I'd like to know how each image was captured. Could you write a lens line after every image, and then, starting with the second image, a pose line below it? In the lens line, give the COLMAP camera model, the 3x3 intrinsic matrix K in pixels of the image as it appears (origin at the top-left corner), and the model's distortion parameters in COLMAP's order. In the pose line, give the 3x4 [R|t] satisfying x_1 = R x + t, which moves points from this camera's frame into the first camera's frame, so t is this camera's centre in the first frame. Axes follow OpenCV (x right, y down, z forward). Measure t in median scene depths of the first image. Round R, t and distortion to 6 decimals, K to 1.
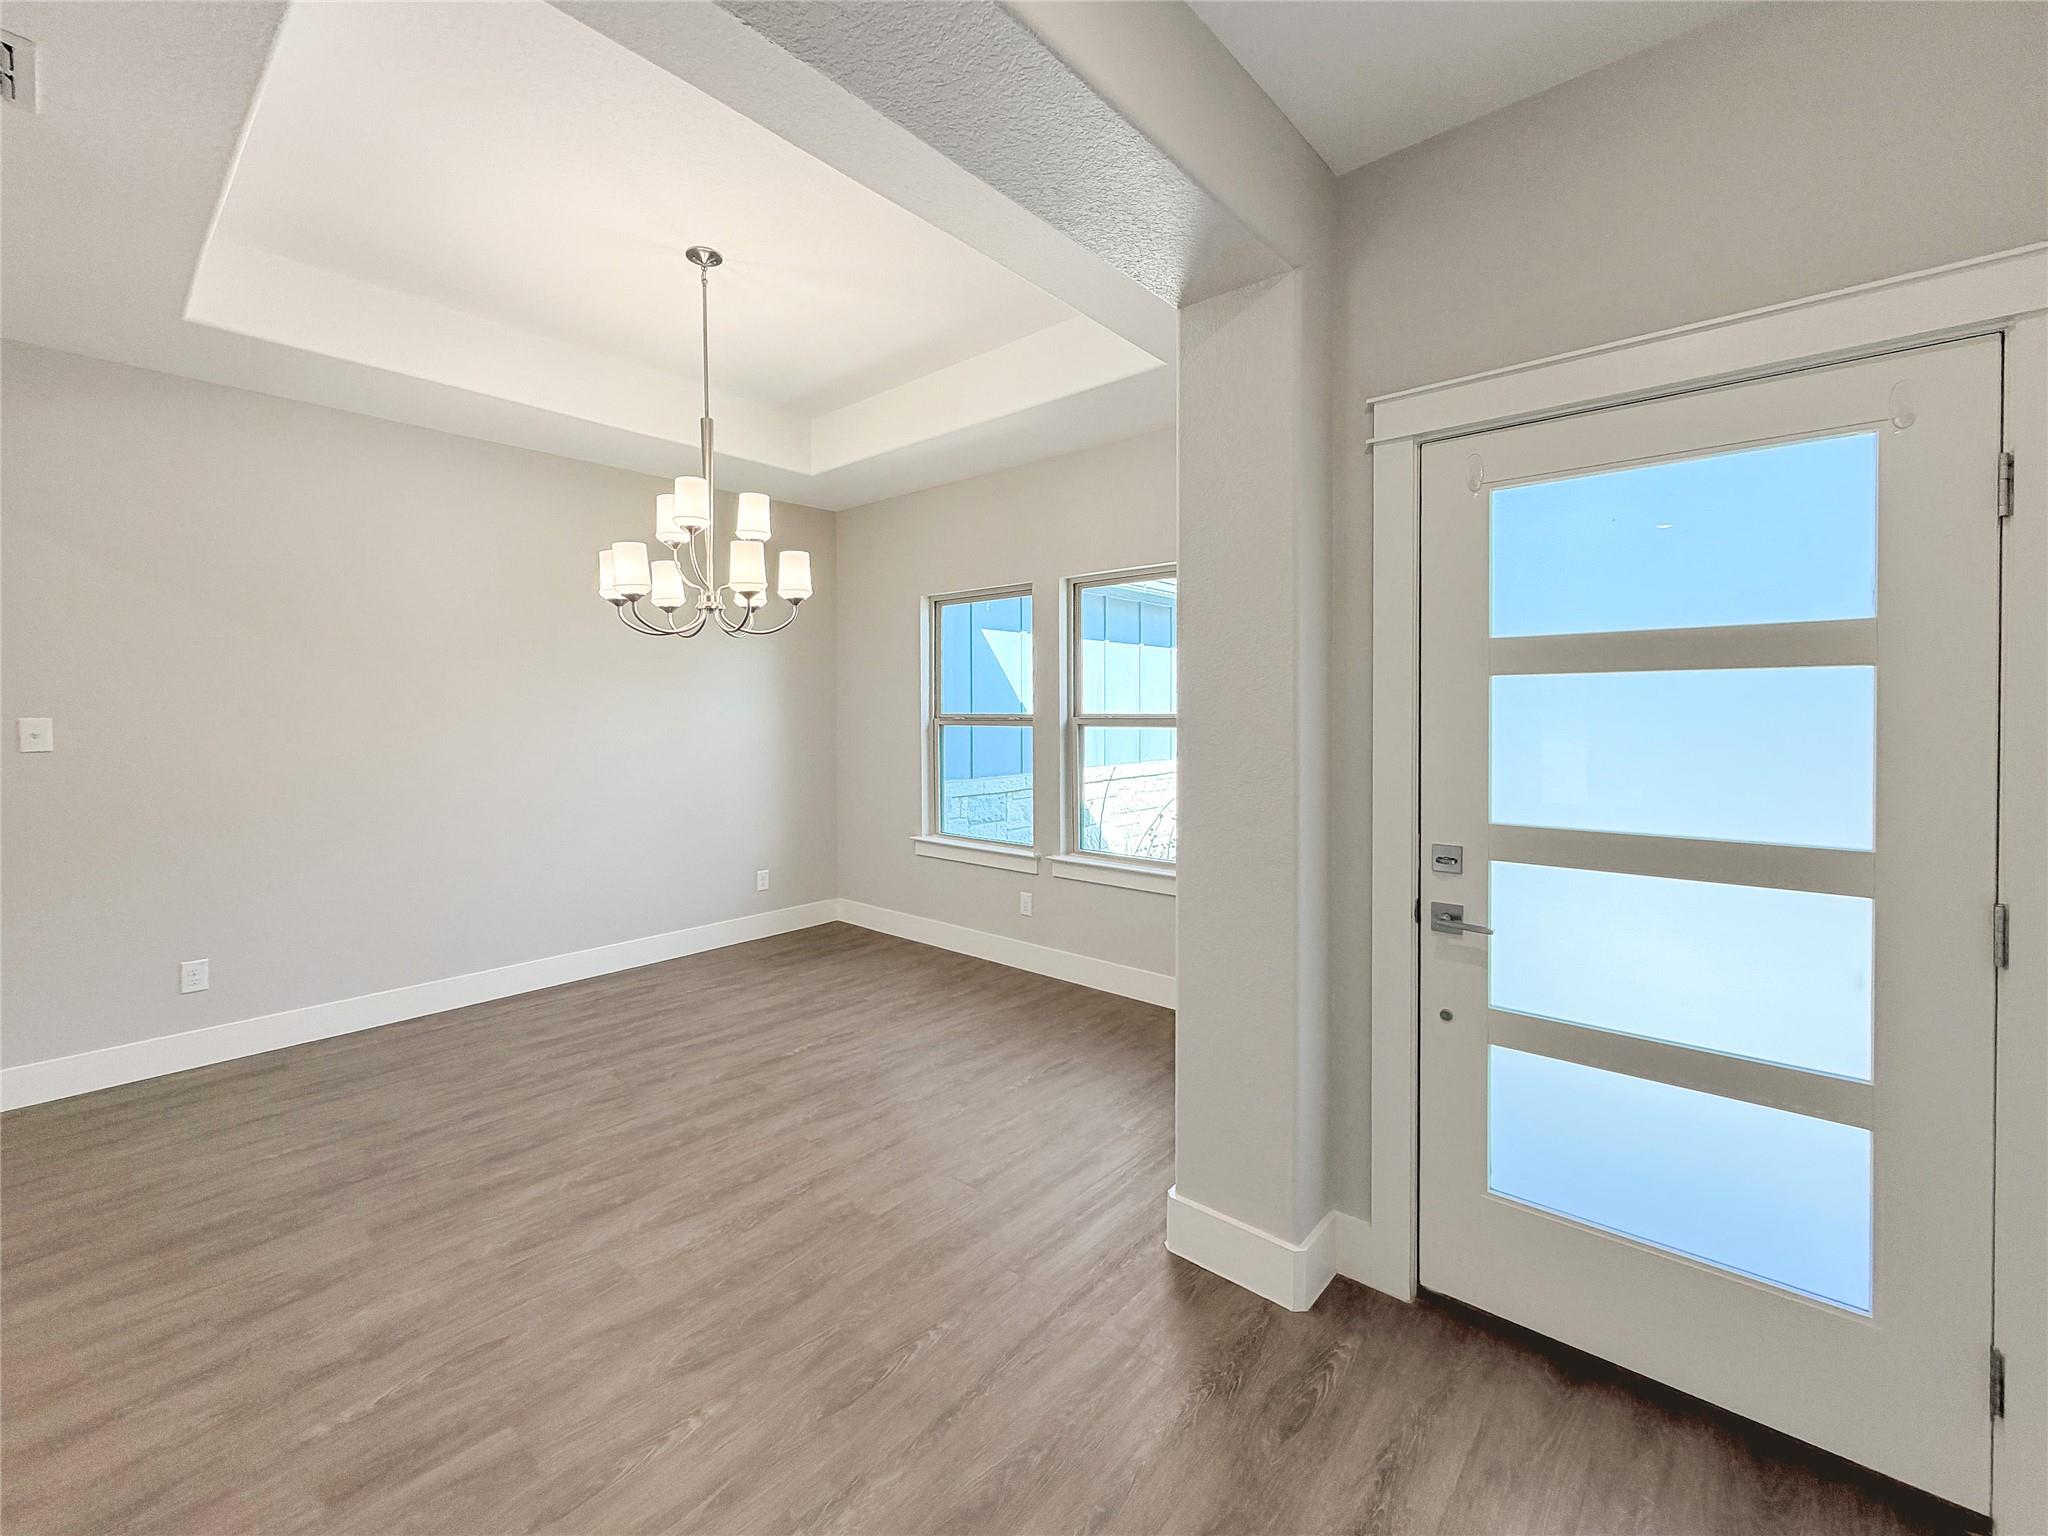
lens RADIAL K [[853.4, 0, 1003.5], [0, 853.4, 715.2], [0, 0, 1]] dist [0.001954, 0.000335]
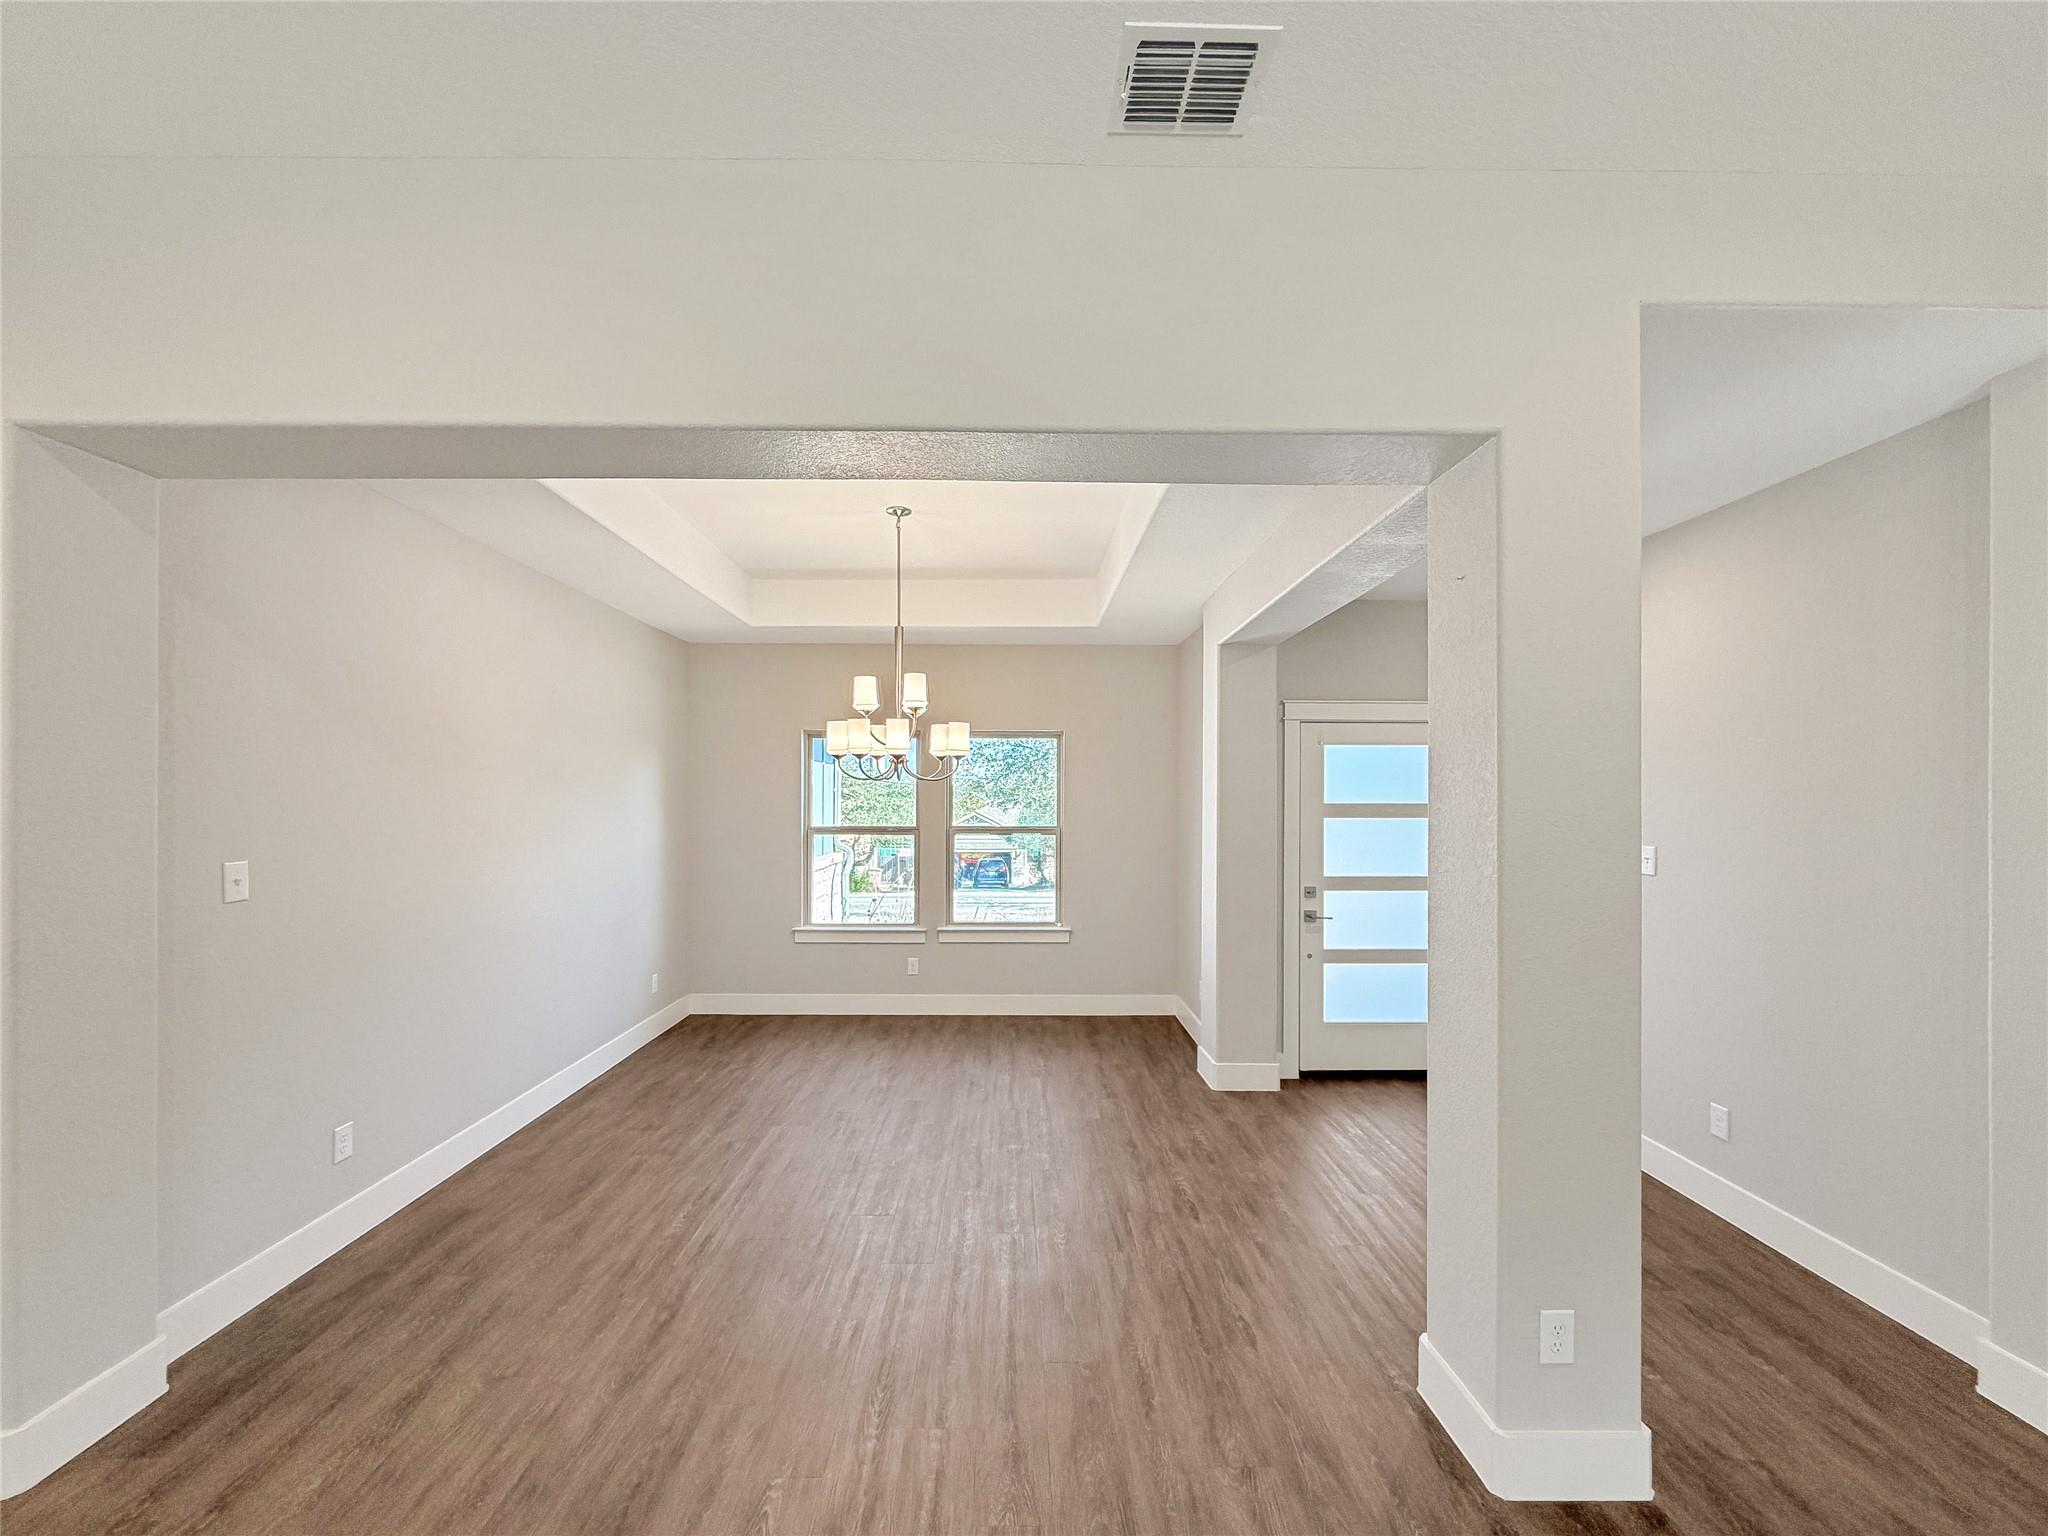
lens RADIAL K [[853.4, 0, 1007.3], [0, 853.4, 787.8], [0, 0, 1]] dist [0.001954, 0.000335]
pose [[0.737797, 0.014514, 0.674867, -1.186622], [-0.002325, 0.999818, -0.018961, -0.055396], [-0.675019, 0.012420, 0.737696, -0.152826]]
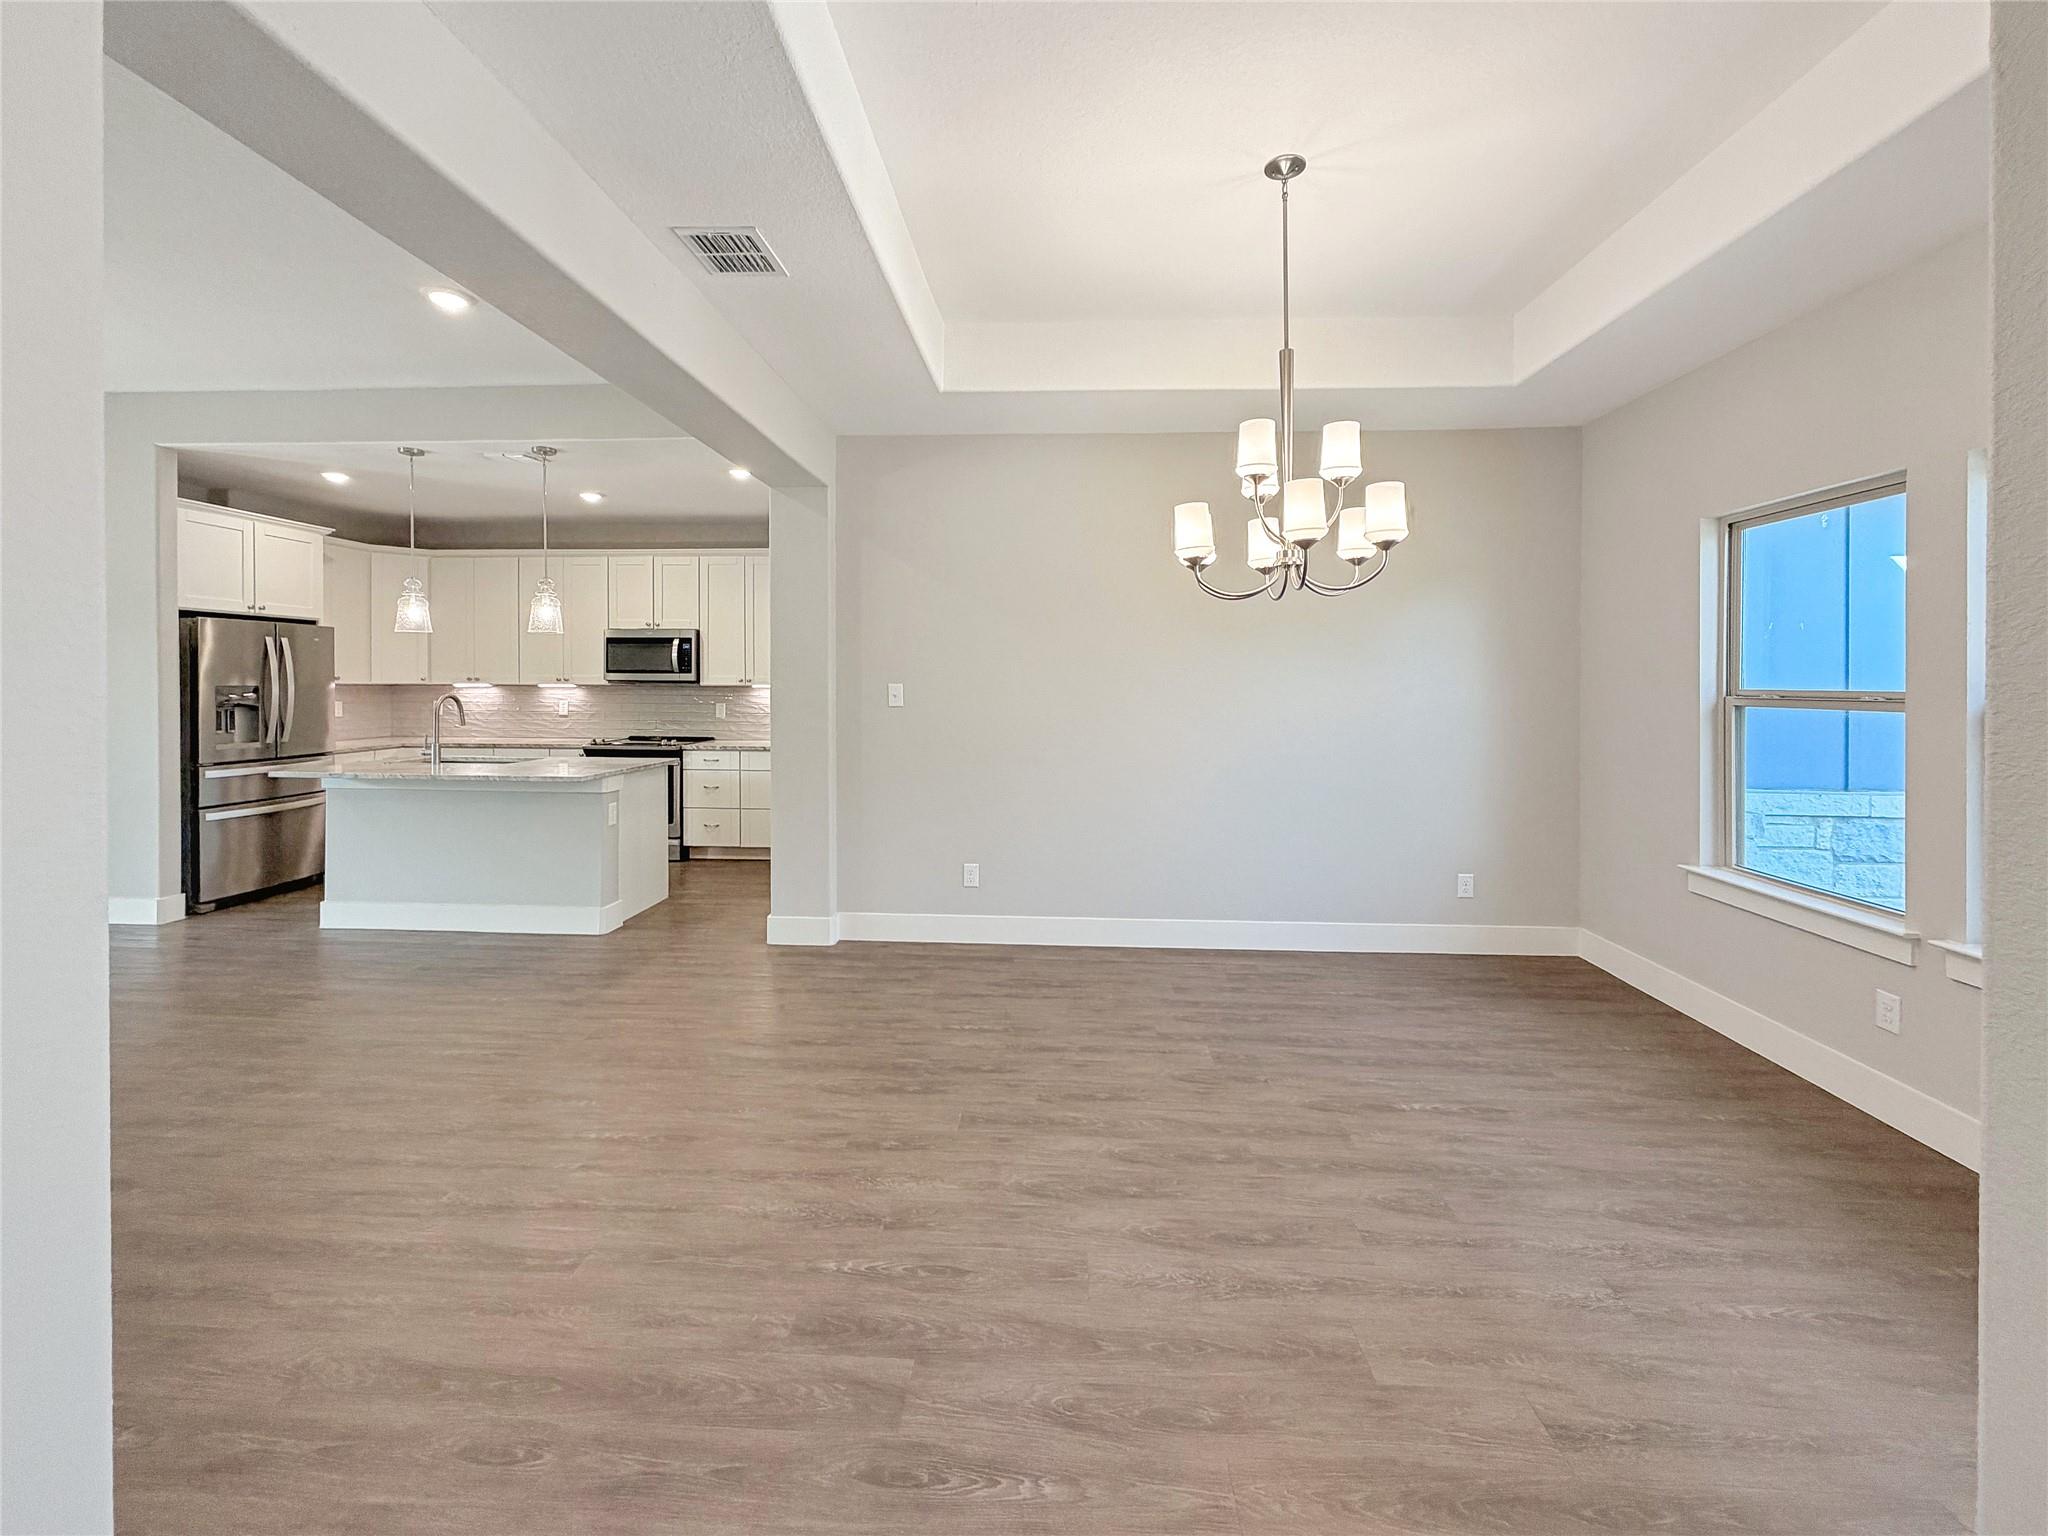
lens RADIAL K [[853.4, 0, 1023.6], [0, 853.4, 682.3], [0, 0, 1]] dist [0.001954, 0.000335]
pose [[0.625307, 0.007635, -0.780342, 0.174880], [-0.011923, 0.999929, 0.000229, -0.001505], [0.780288, 0.009161, 0.625354, 0.241601]]
